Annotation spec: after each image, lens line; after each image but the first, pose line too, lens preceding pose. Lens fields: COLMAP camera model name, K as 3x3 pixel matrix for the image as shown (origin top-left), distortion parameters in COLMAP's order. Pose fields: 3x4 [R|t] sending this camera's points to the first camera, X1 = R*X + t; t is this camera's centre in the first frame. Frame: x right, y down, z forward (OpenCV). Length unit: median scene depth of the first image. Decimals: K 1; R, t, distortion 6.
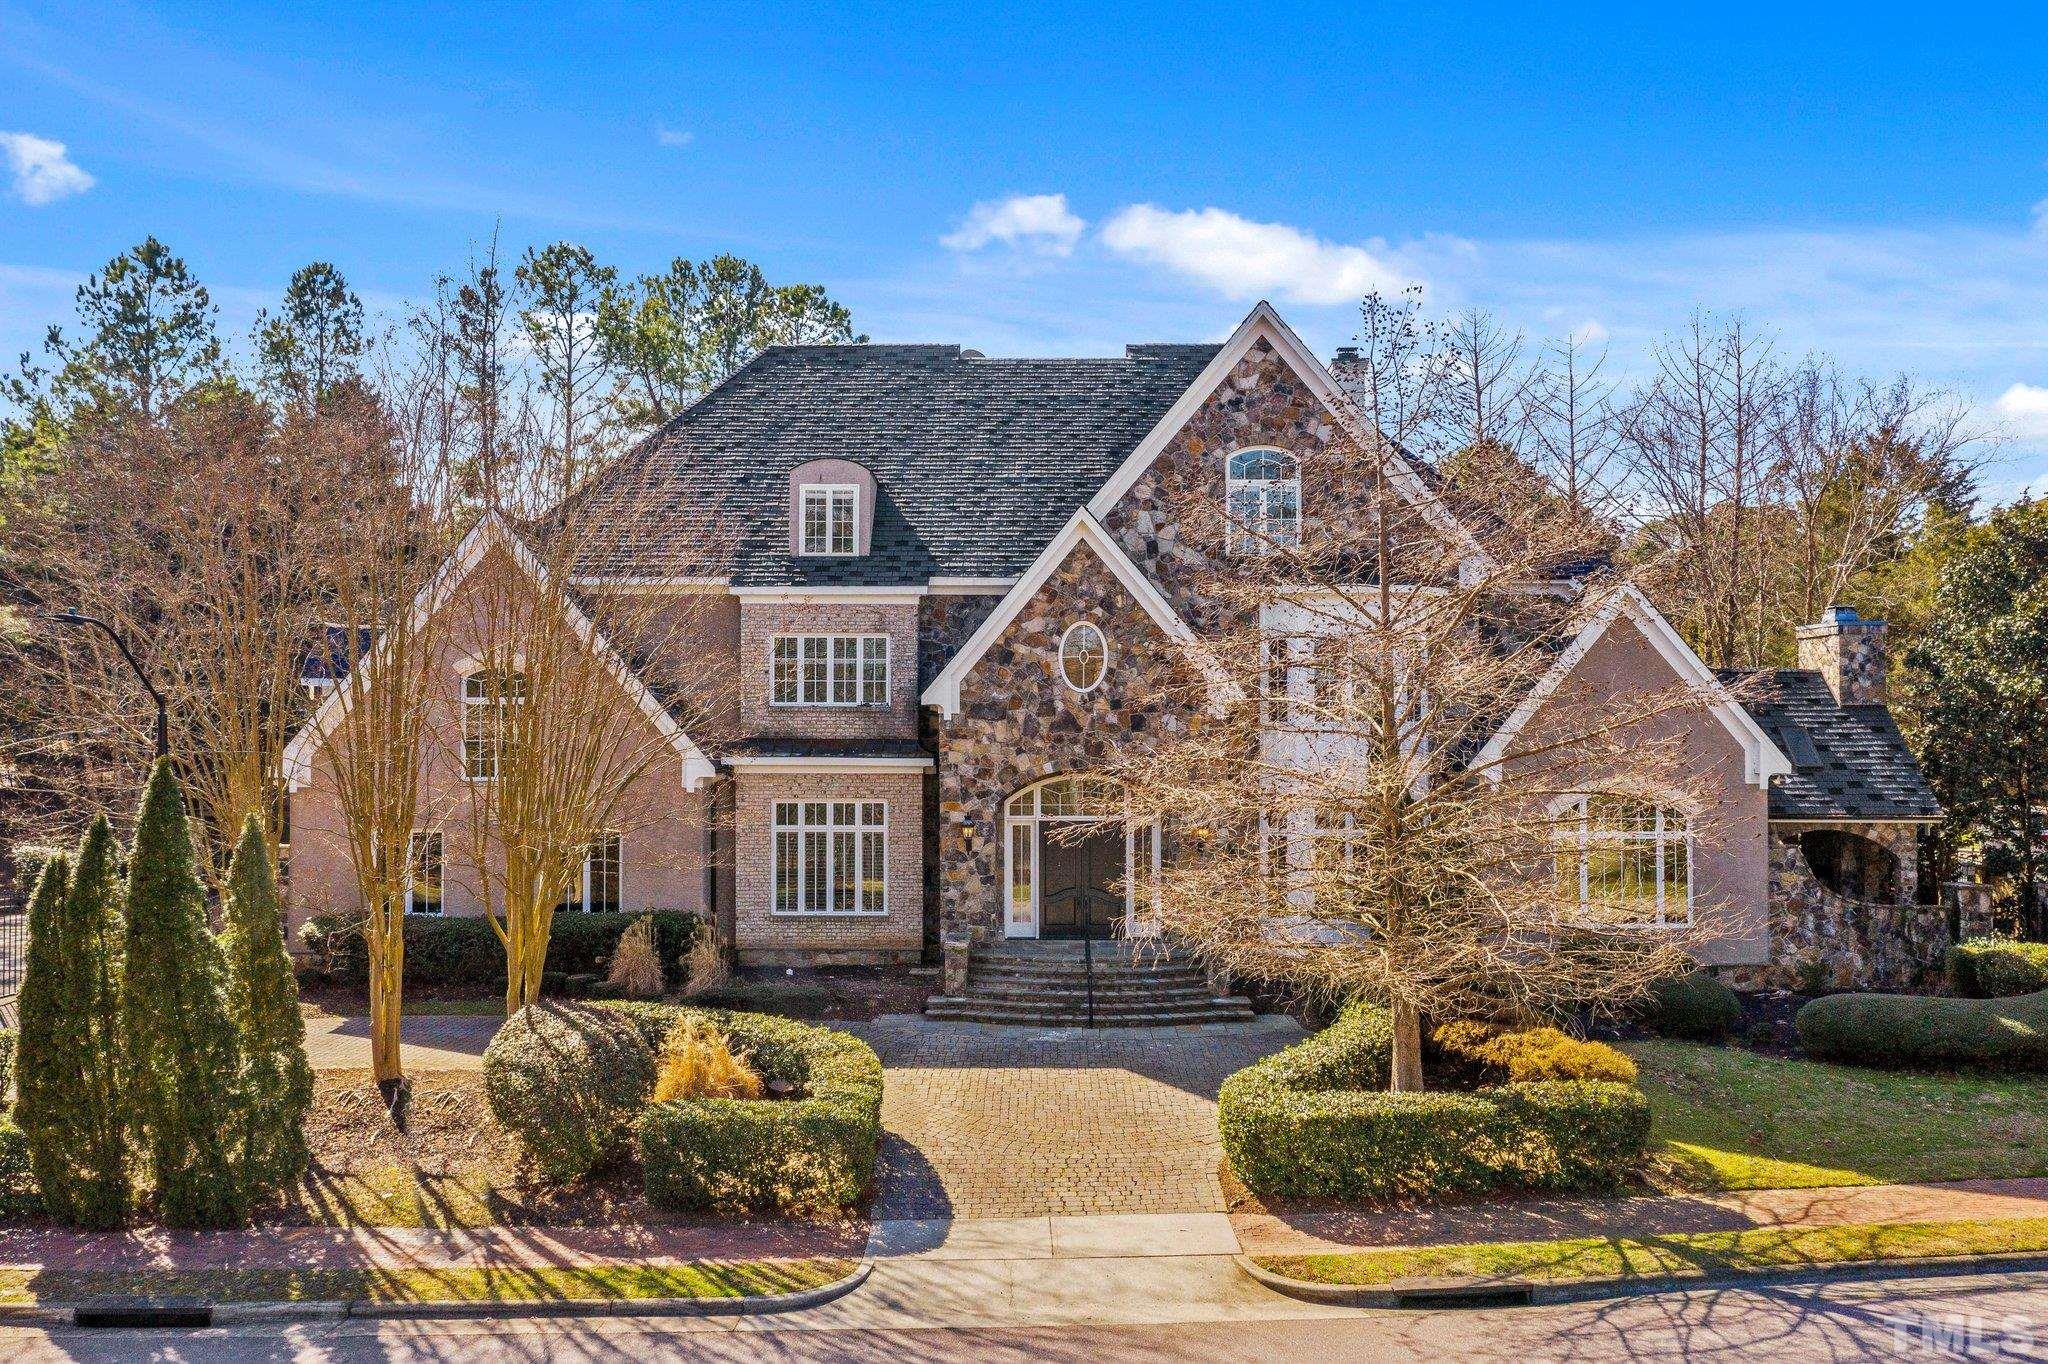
lens RADIAL K [[1620.2, 0, 1029.2], [0, 1620.2, 728.6], [0, 0, 1]] dist [-0.003682, 0.000406]
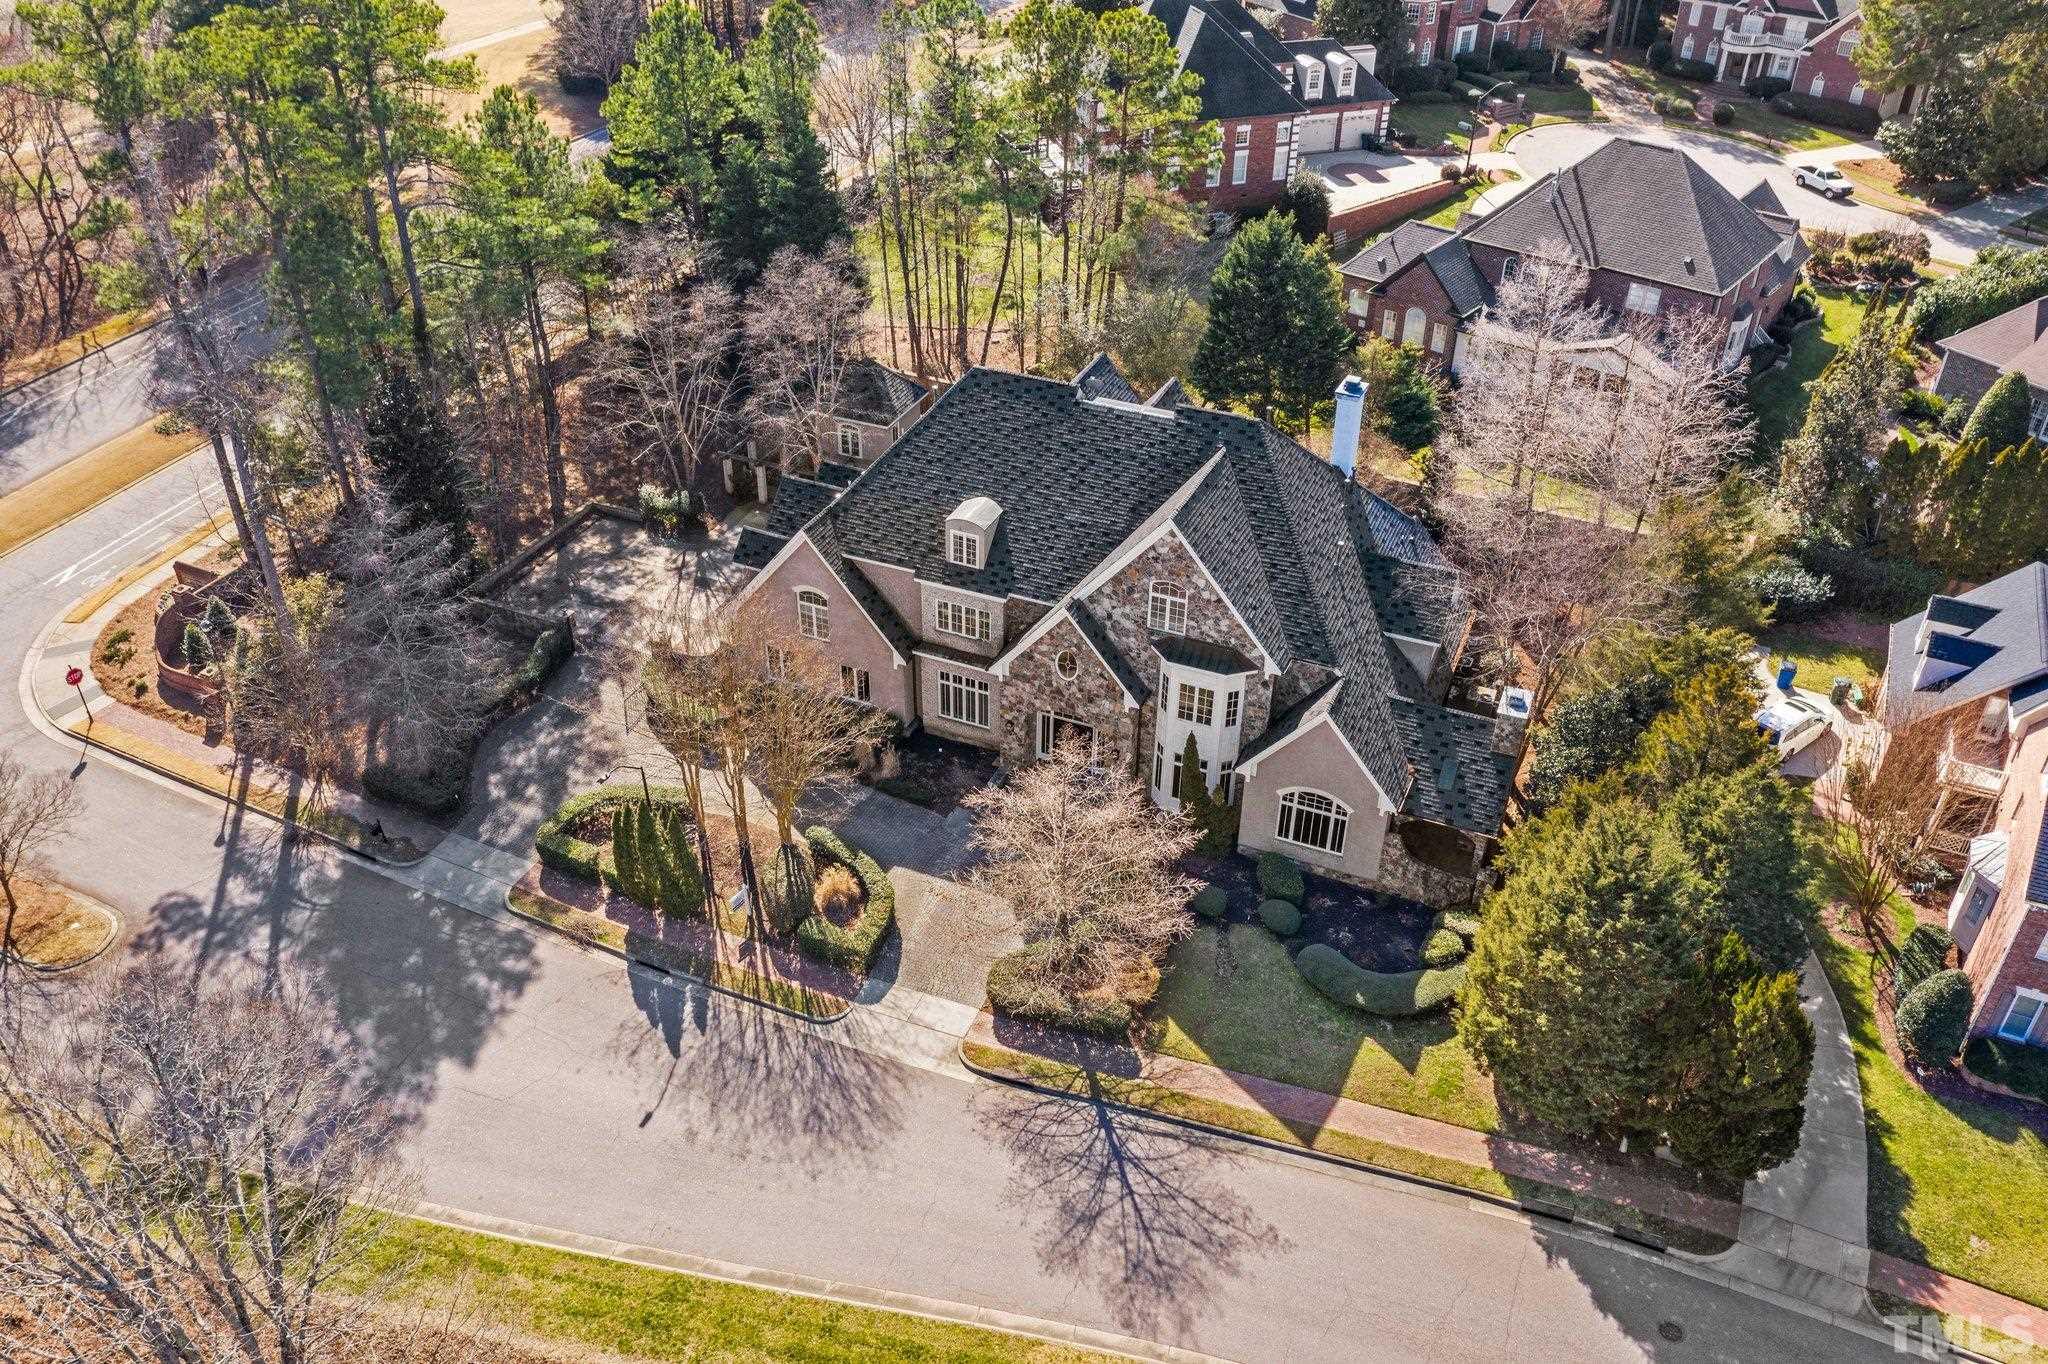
lens RADIAL K [[1620.2, 0, 1025.1], [0, 1620.2, 698.7], [0, 0, 1]] dist [-0.003682, 0.000406]
pose [[0.921314, 0.233193, -0.311129, 0.613736], [-0.014305, 0.819976, 0.572219, -1.146888], [0.388555, -0.522743, 0.758792, -0.546558]]
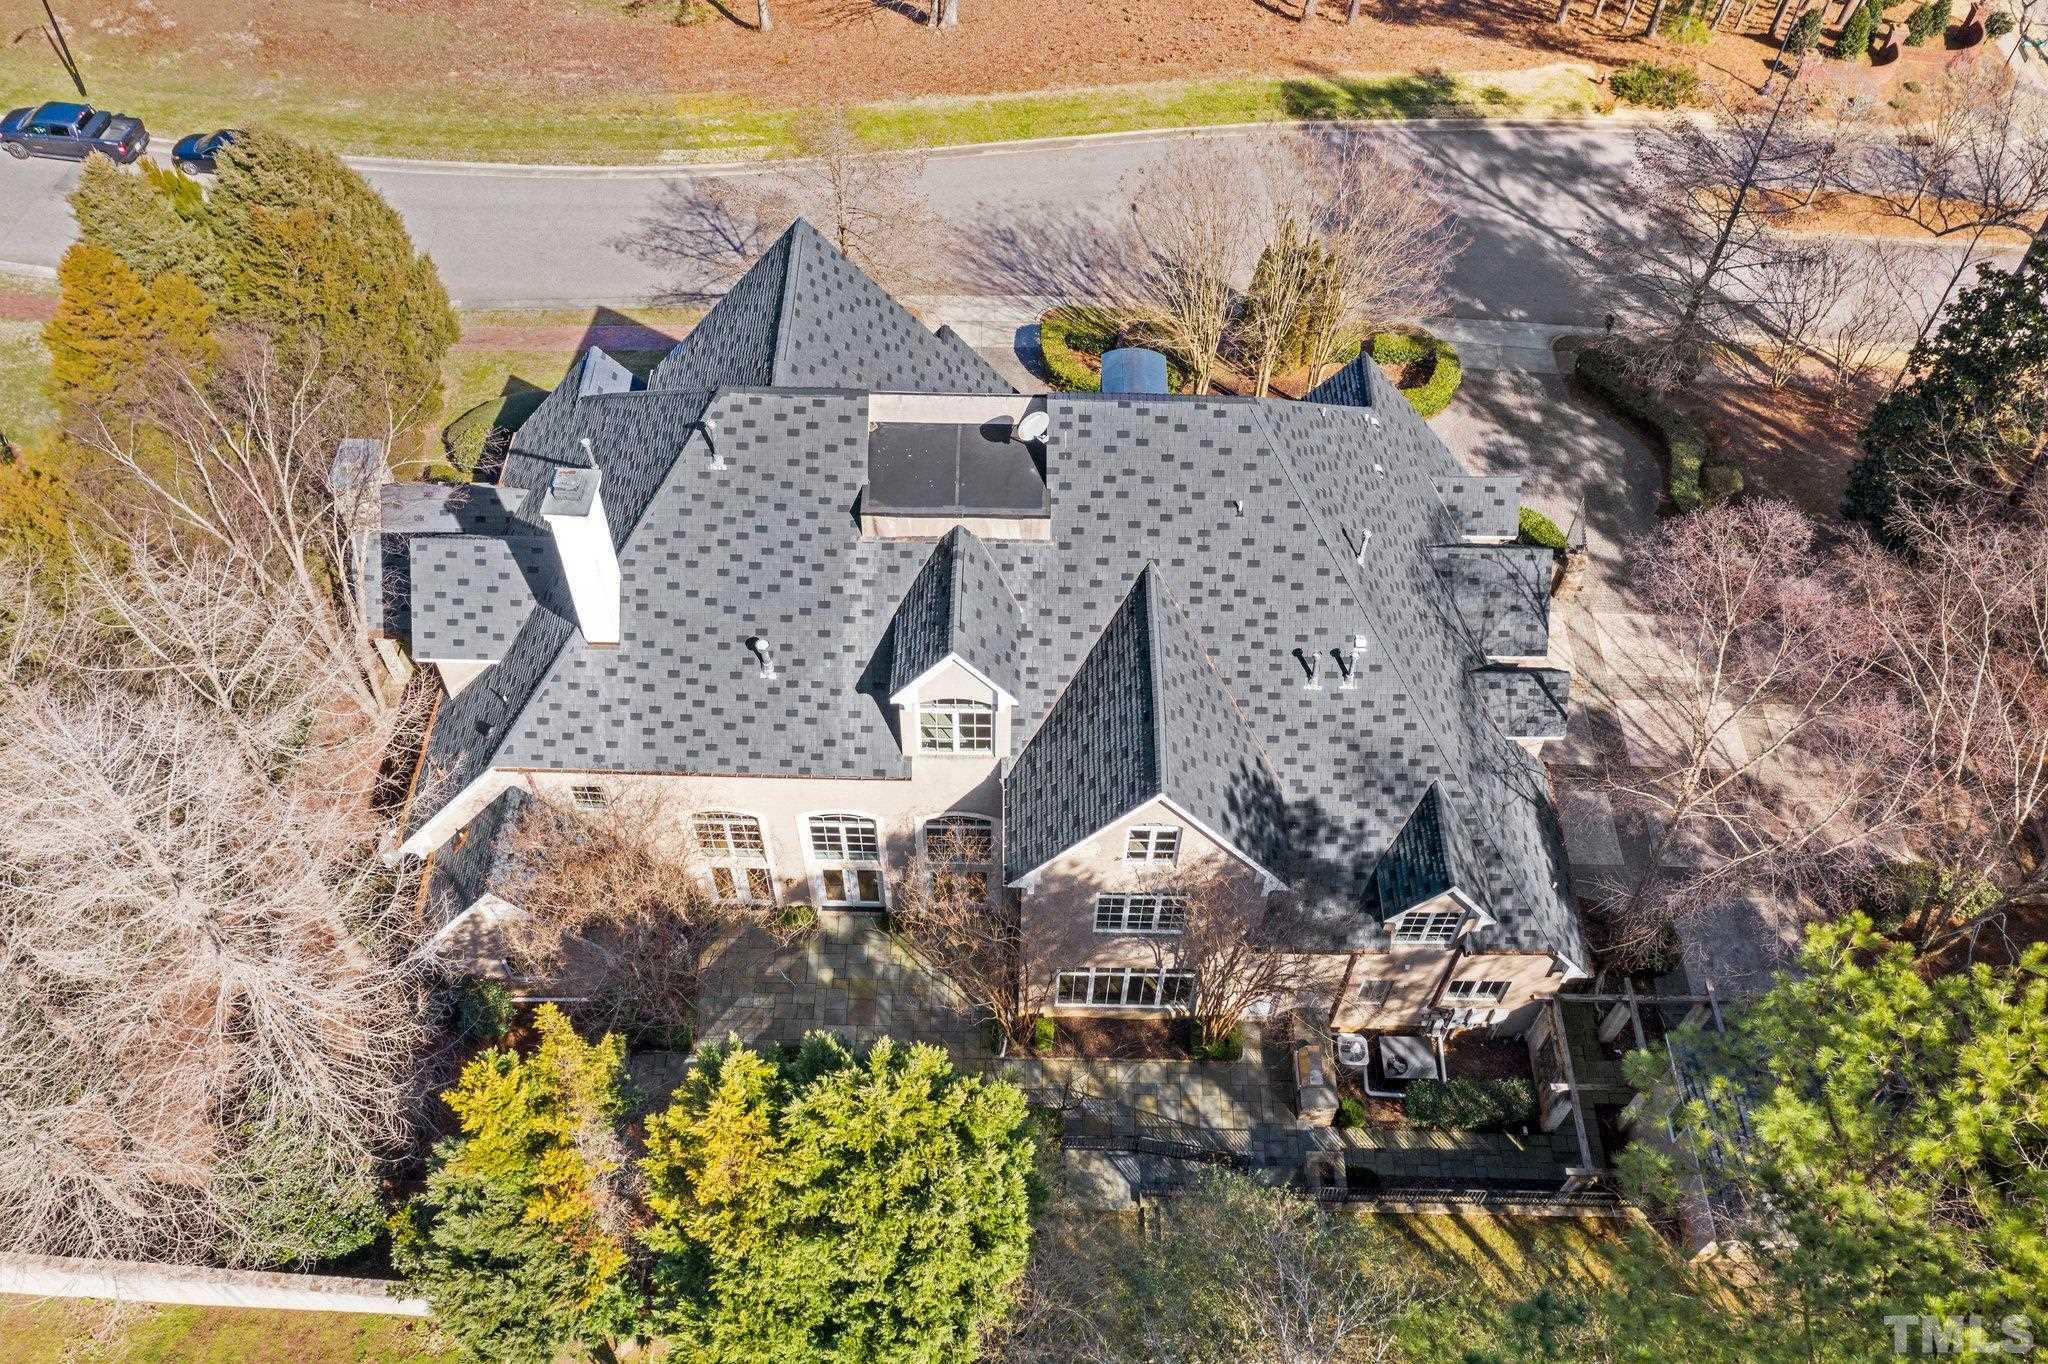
lens RADIAL K [[1620.2, 0, 1021.1], [0, 1620.2, 673.6], [0, 0, 1]] dist [-0.003682, 0.000406]
pose [[-0.999937, -0.010125, -0.004835, -0.030778], [-0.009995, 0.607974, 0.793894, -1.101775], [-0.005099, 0.793893, -0.608037, 2.123485]]
